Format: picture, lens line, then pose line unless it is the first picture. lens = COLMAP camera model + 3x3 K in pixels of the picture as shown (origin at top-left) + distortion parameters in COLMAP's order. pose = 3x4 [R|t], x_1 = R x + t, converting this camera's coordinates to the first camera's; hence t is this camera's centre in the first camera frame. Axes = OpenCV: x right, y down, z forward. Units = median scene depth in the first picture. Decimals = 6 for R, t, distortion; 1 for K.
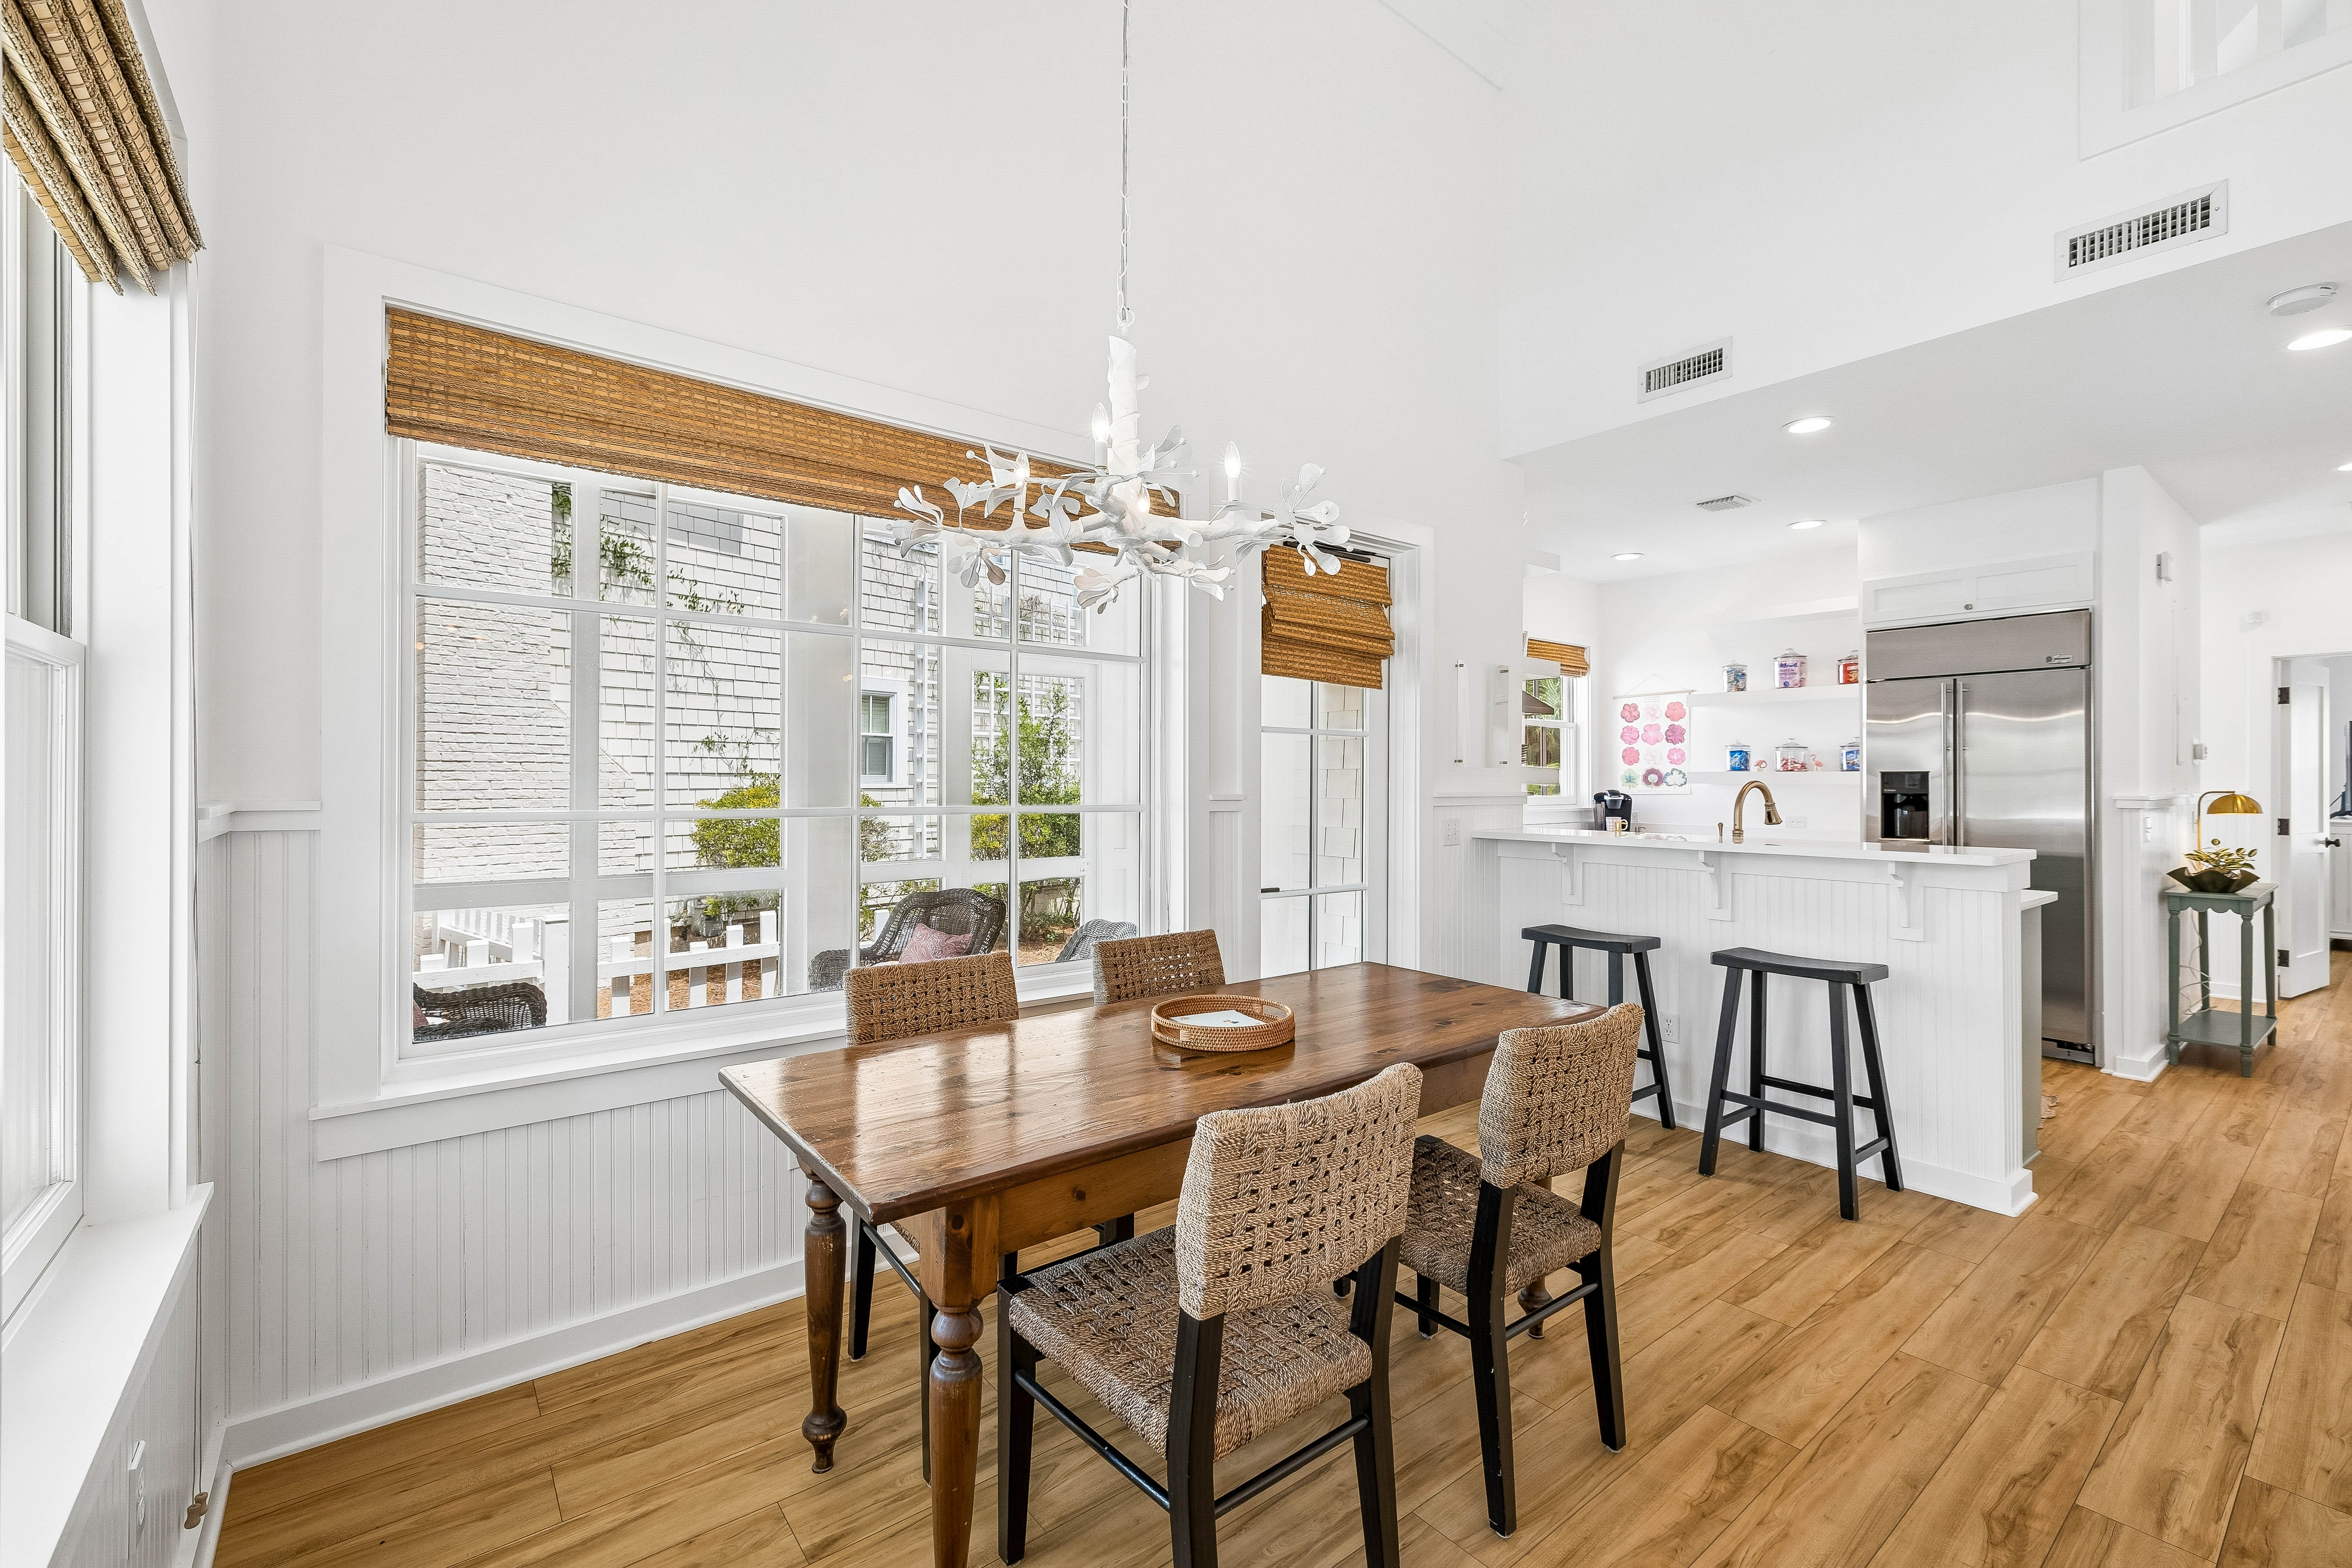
lens RADIAL K [[986.3, 0, 1175.6], [0, 986.3, 781.0], [0, 0, 1]] dist [0.003014, 0.000222]
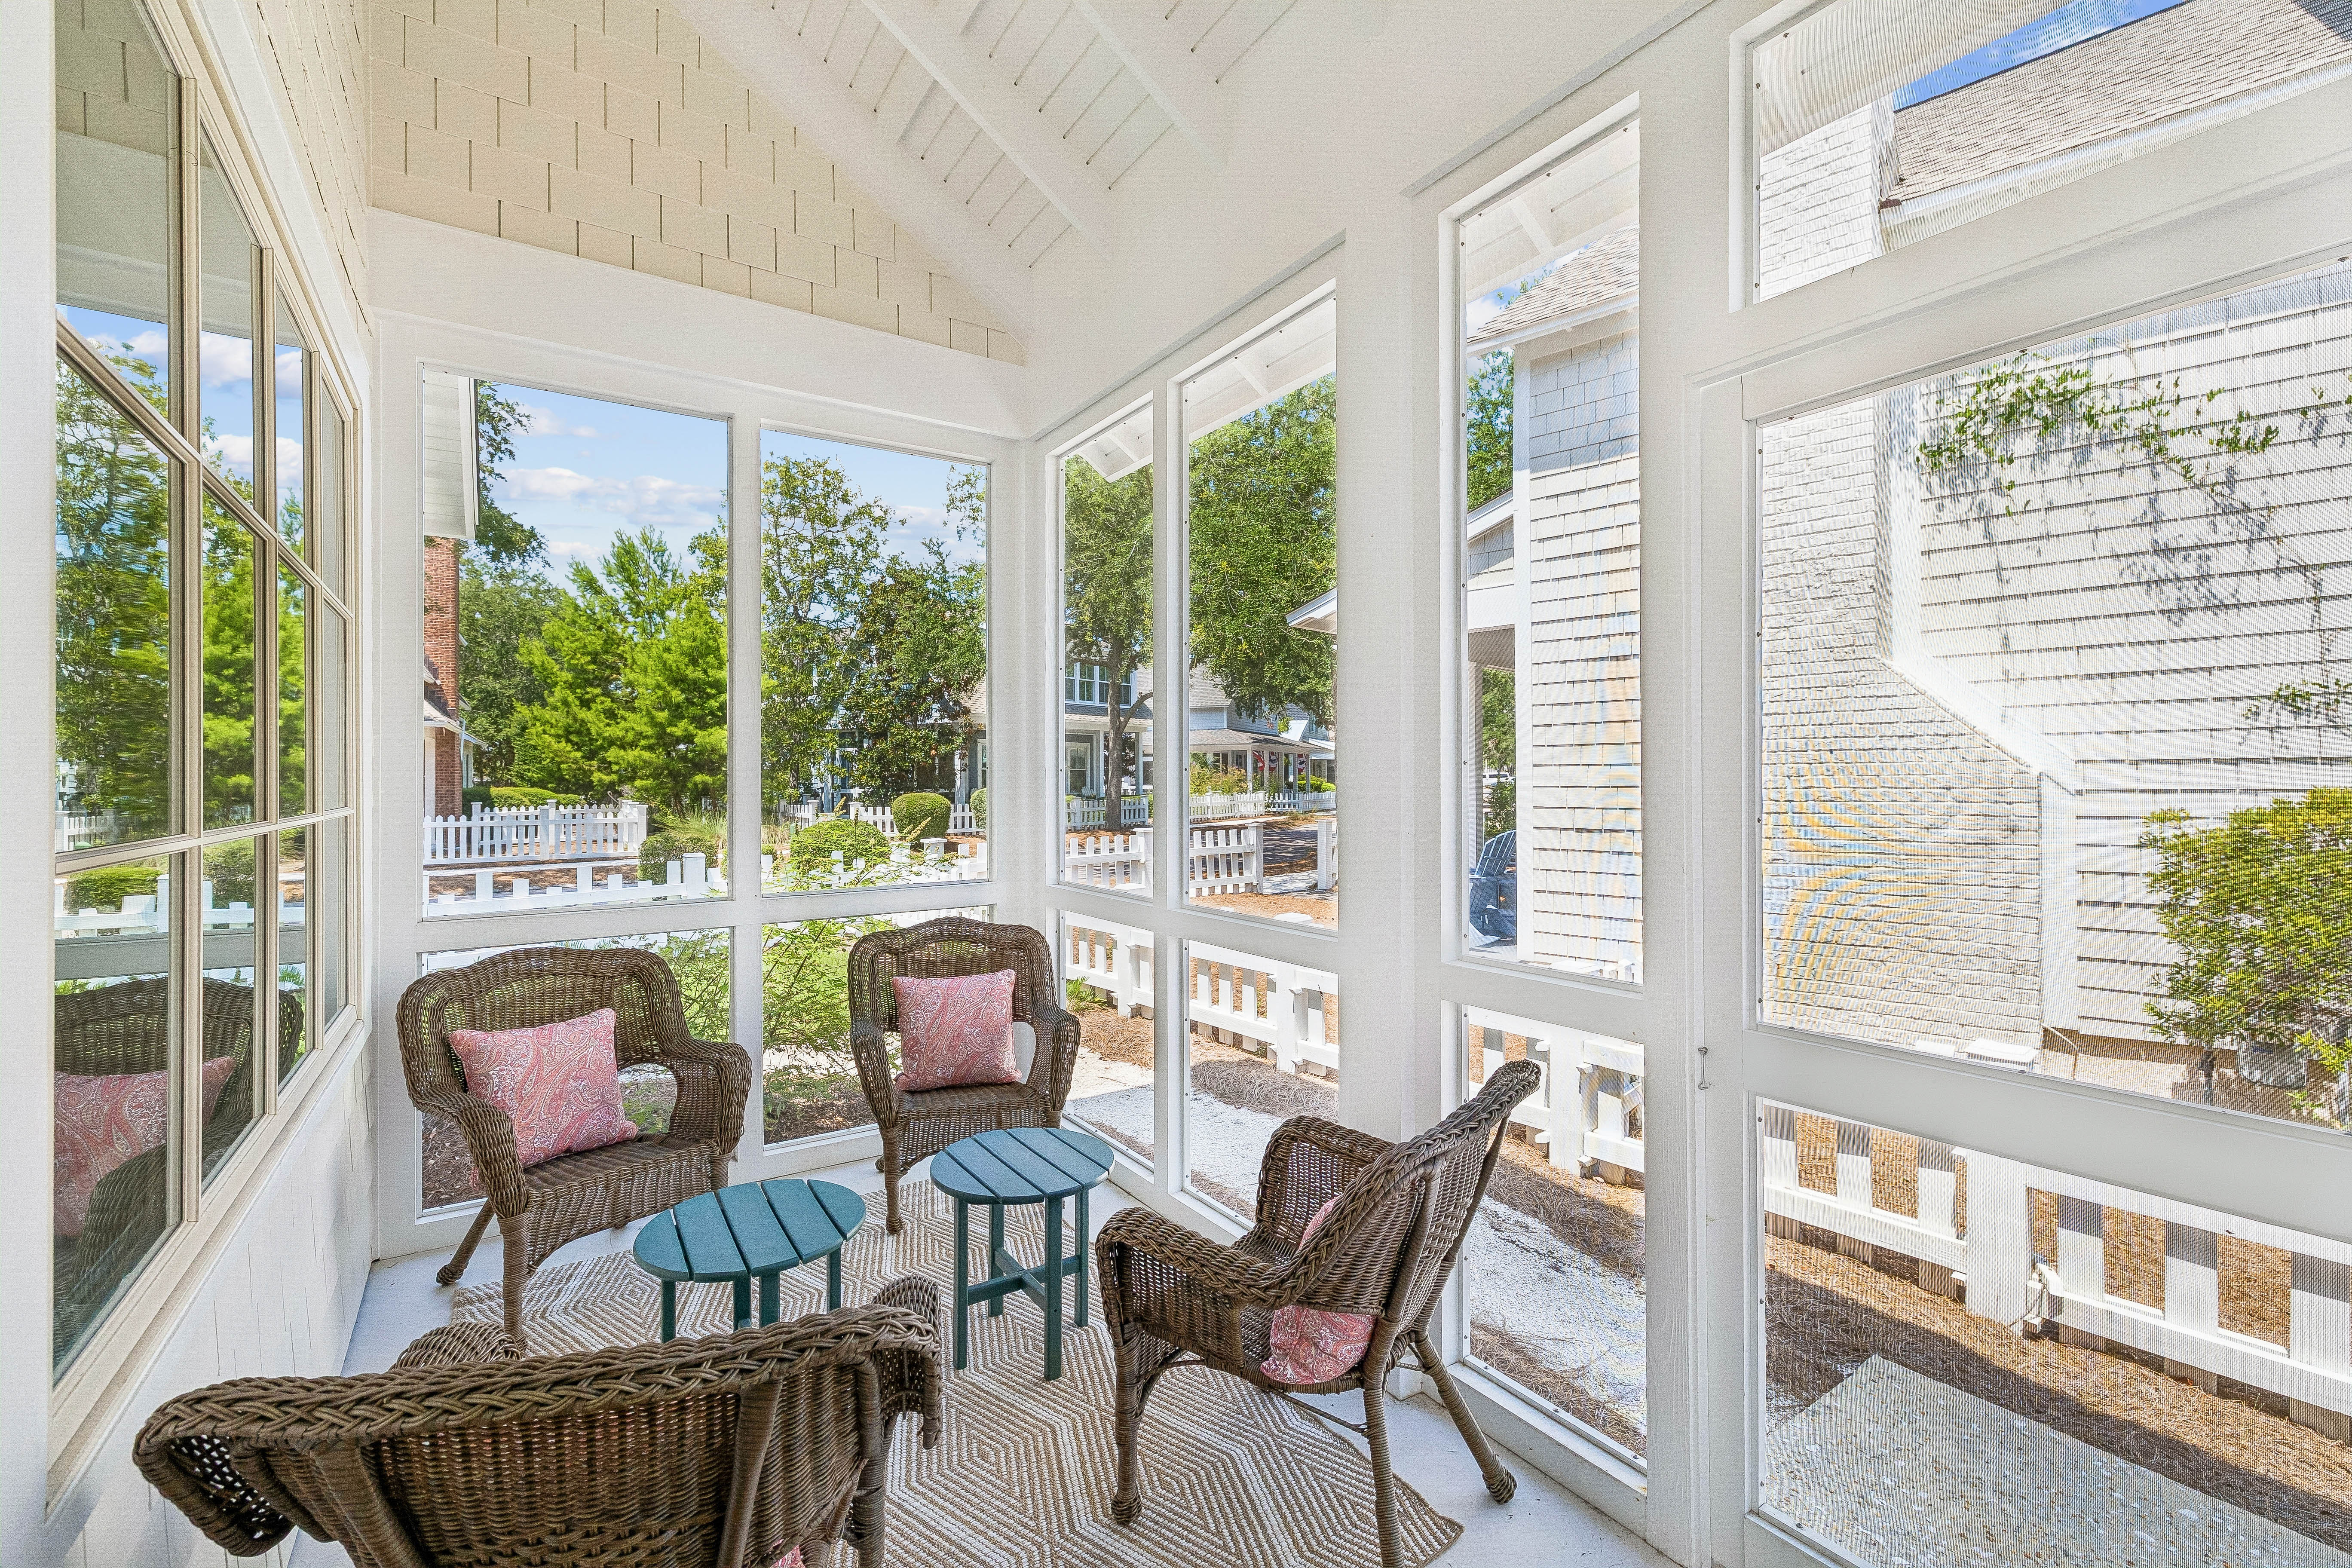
lens RADIAL K [[986.3, 0, 1175.3], [0, 986.3, 774.7], [0, 0, 1]] dist [0.003014, 0.000222]
pose [[-0.075957, -0.004559, -0.997101, 0.075233], [0.004100, 0.999980, -0.004884, 0.000248], [0.997103, -0.004459, -0.075937, 0.508604]]
